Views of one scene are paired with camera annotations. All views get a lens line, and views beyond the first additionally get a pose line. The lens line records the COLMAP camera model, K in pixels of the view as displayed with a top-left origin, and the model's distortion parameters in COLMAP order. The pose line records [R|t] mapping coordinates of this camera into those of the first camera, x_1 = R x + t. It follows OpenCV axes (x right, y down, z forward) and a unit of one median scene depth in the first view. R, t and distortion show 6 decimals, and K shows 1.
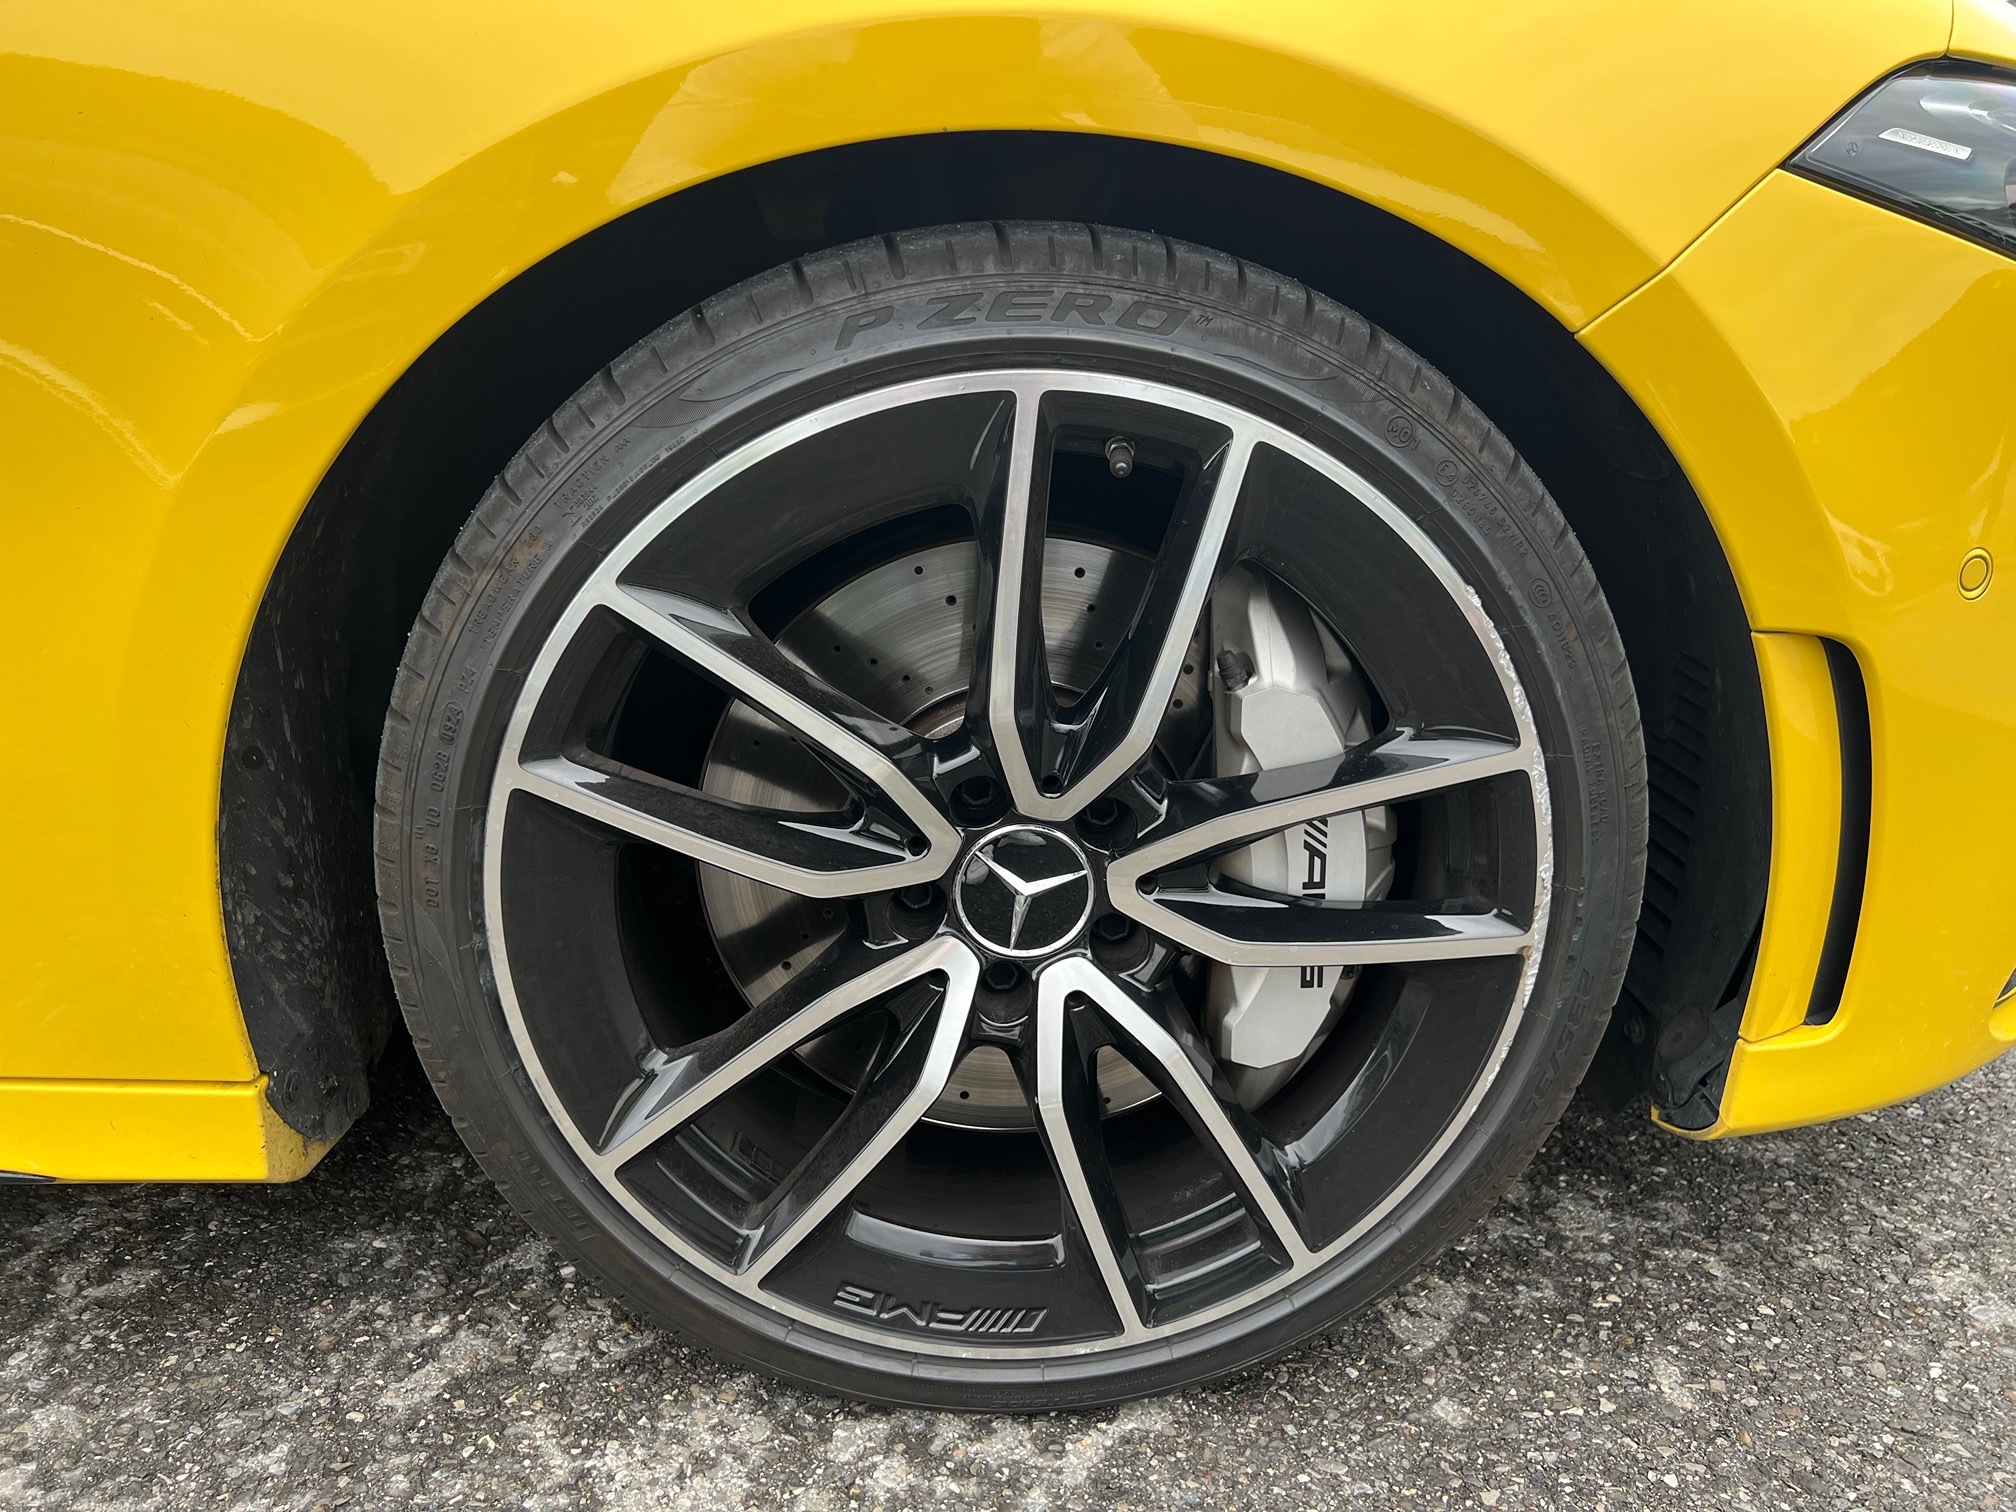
lens RADIAL K [[1517.3, 0, 1004.8], [0, 1517.3, 762.3], [0, 0, 1]] dist [0.048966, -0.048033]
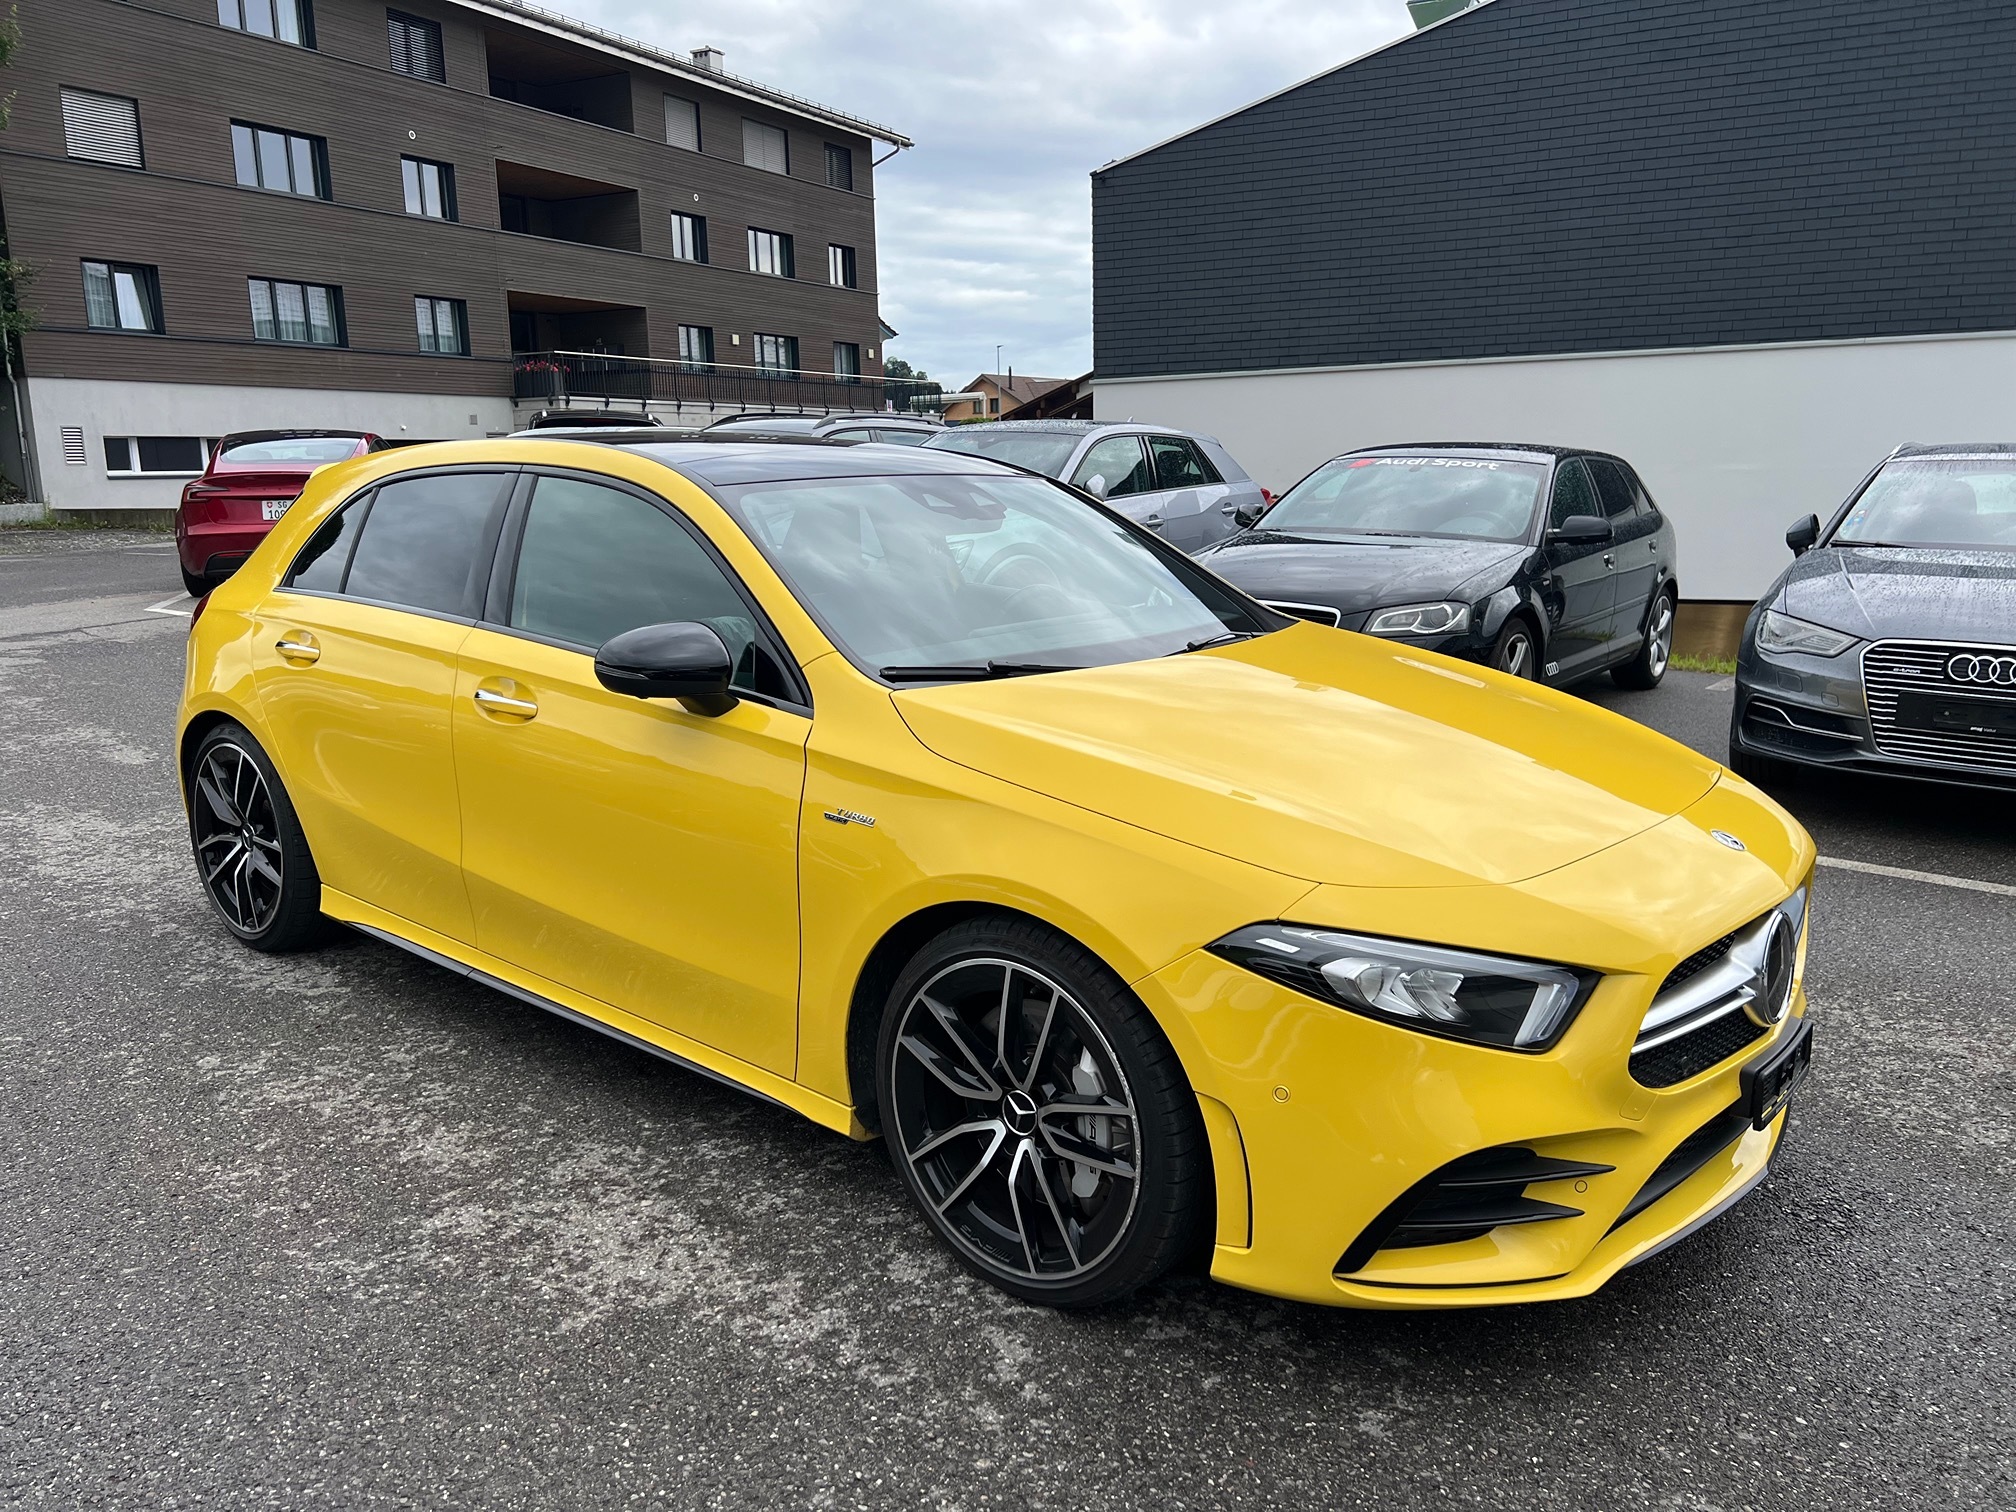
lens RADIAL K [[1517.3, 0, 1004.8], [0, 1517.3, 762.3], [0, 0, 1]] dist [0.048966, -0.048033]
pose [[0.728003, 0.118808, -0.675201, 2.043572], [-0.220617, 0.973081, -0.066647, -0.408032], [0.649107, 0.197480, 0.734617, -1.496600]]
